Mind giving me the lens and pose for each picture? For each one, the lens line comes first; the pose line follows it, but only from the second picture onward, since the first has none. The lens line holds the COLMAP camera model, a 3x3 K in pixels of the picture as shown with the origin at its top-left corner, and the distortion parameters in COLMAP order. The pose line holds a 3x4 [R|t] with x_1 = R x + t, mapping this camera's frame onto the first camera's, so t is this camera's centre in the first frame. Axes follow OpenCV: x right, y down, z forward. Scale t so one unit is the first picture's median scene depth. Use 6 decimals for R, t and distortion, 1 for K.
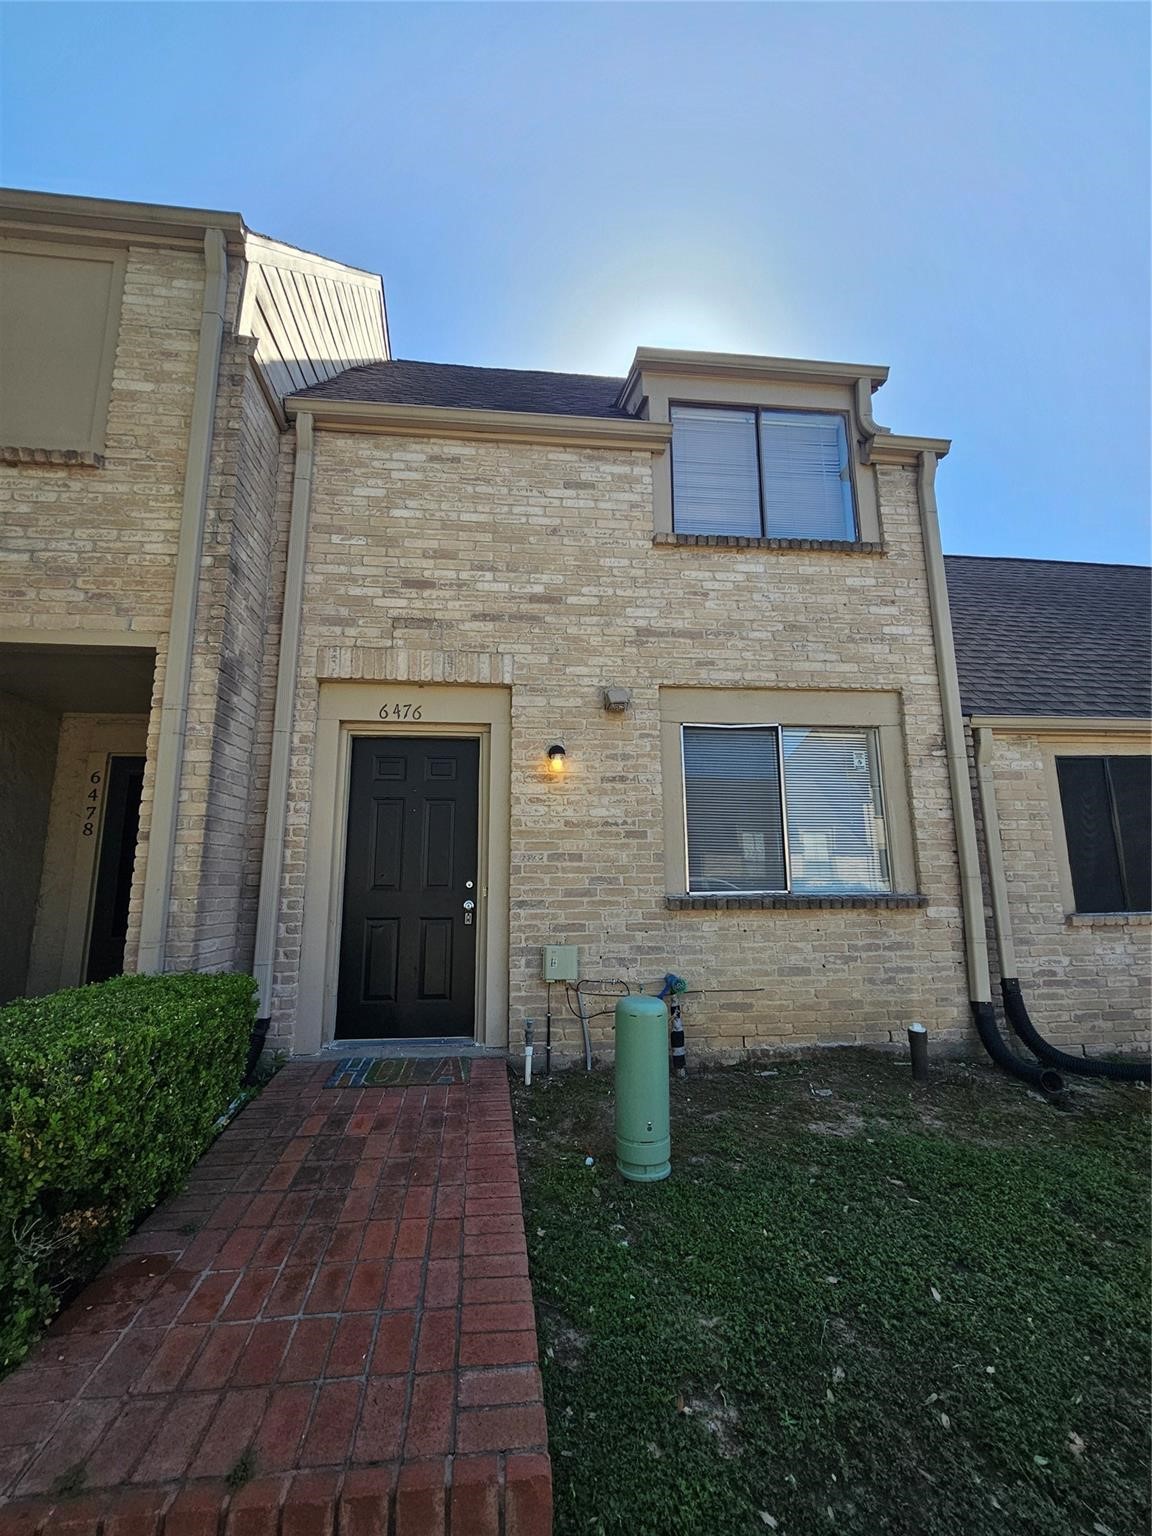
lens RADIAL K [[615.2, 0, 554.6], [0, 615.2, 765.8], [0, 0, 1]] dist [-0.003441, -0.000351]
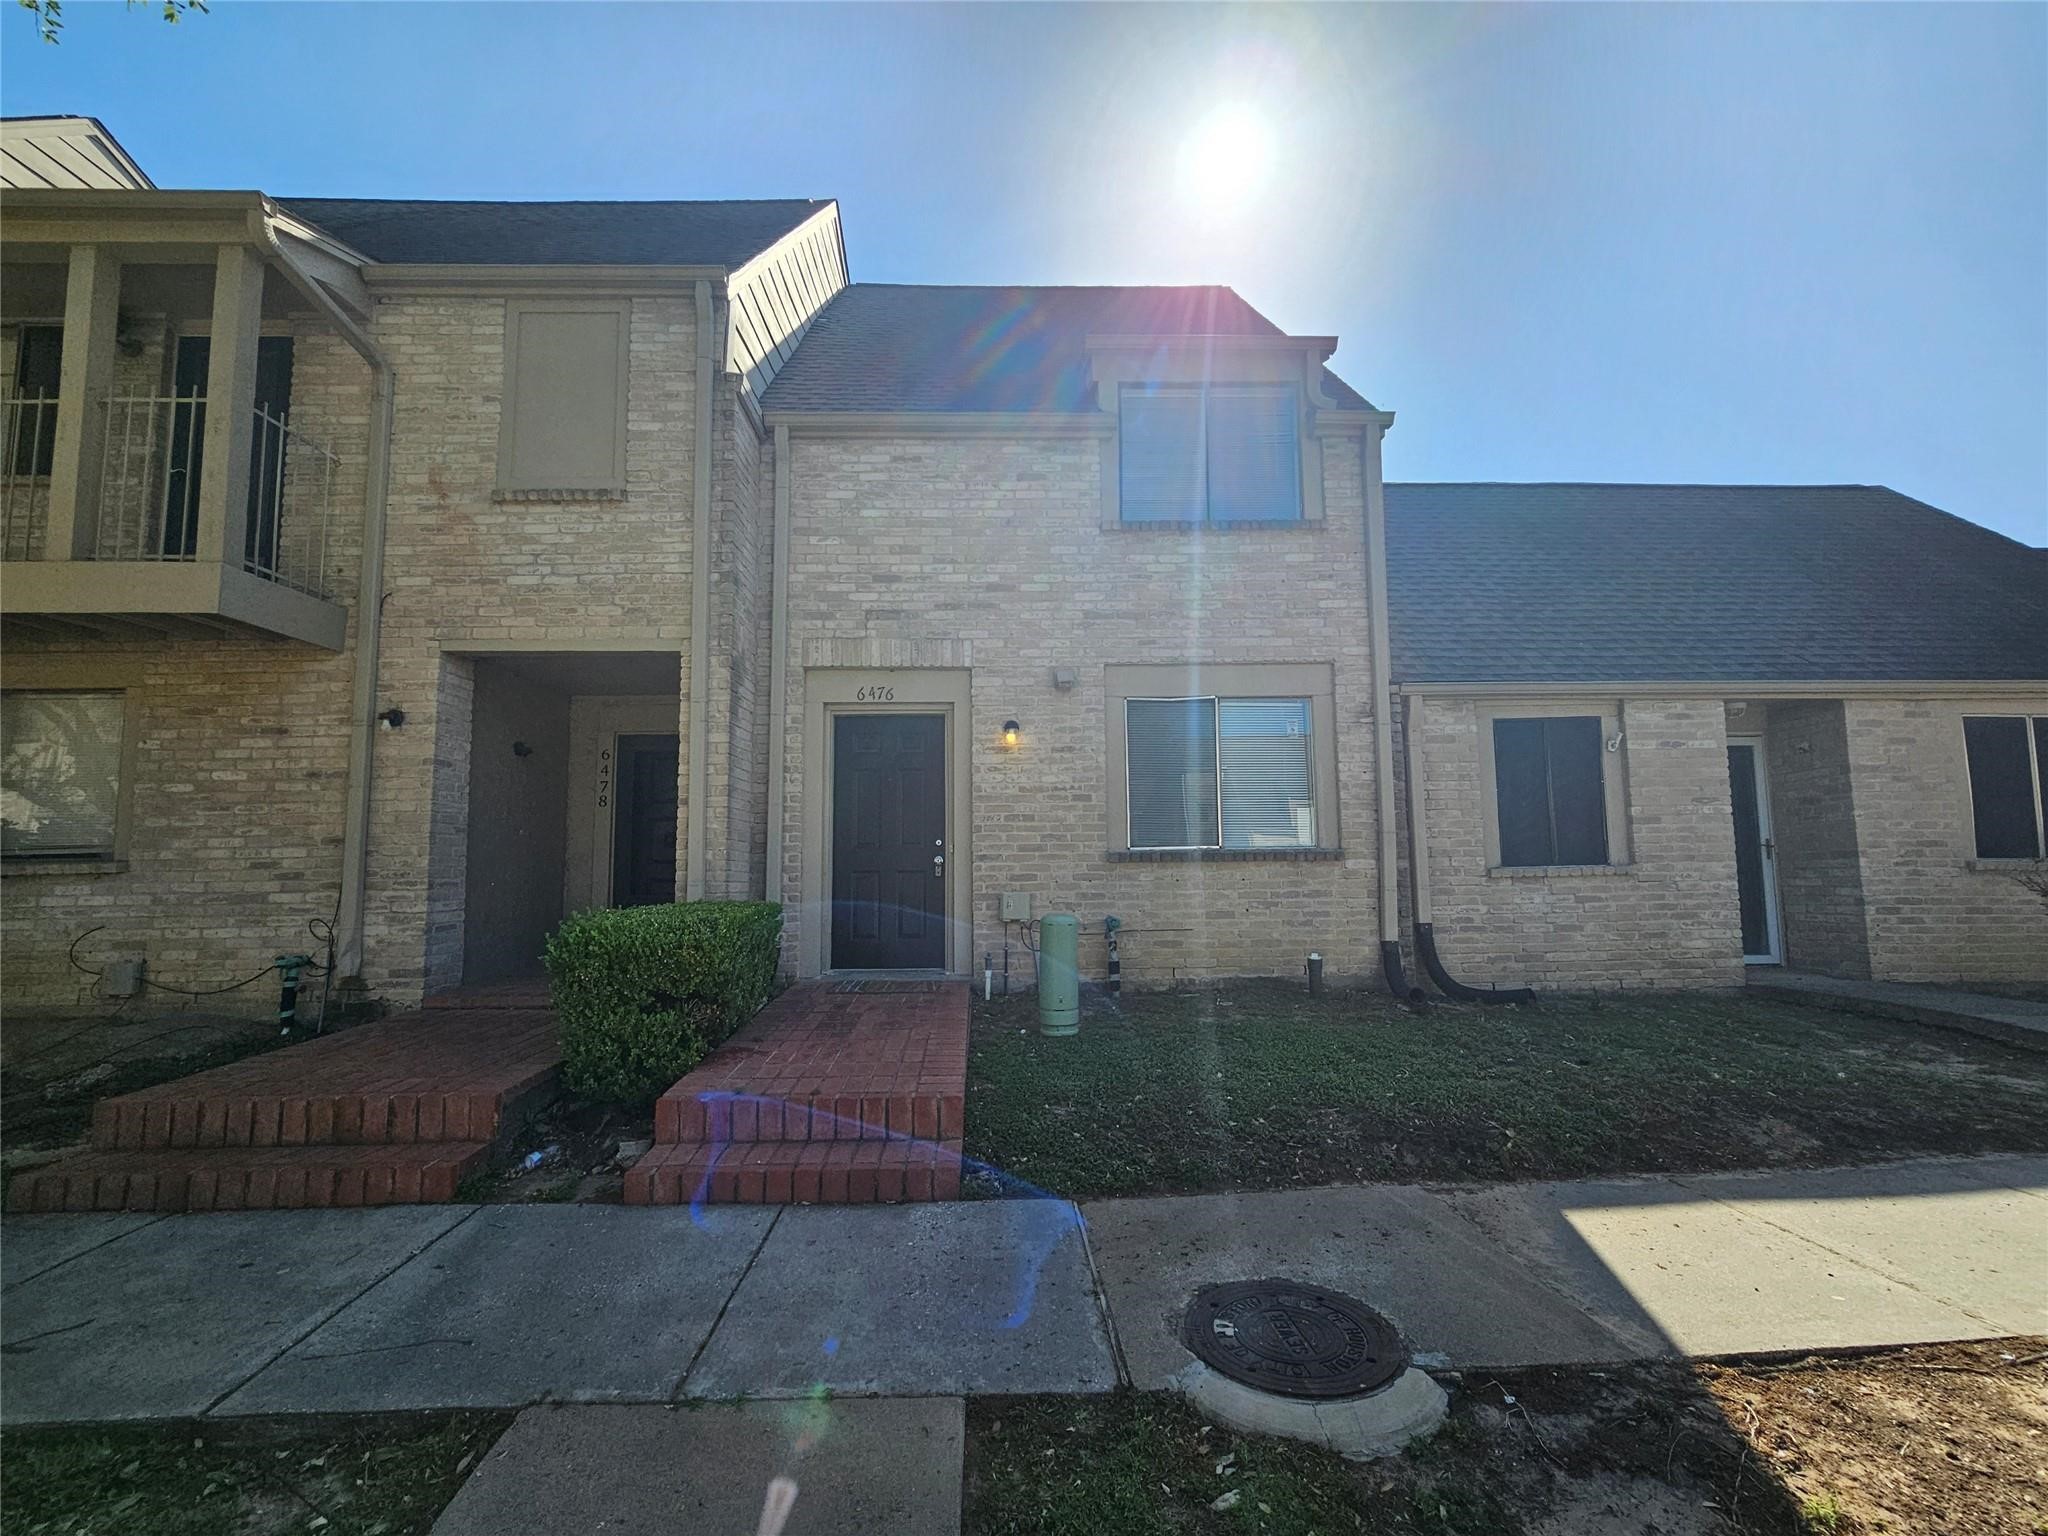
lens RADIAL K [[840.2, 0, 1020.5], [0, 840.2, 790.5], [0, 0, 1]] dist [-0.000548, -0.000641]
pose [[0.997215, -0.013219, -0.073401, 0.132744], [0.019236, 0.996457, 0.081873, -0.031731], [0.072058, -0.083057, 0.993936, -0.554897]]
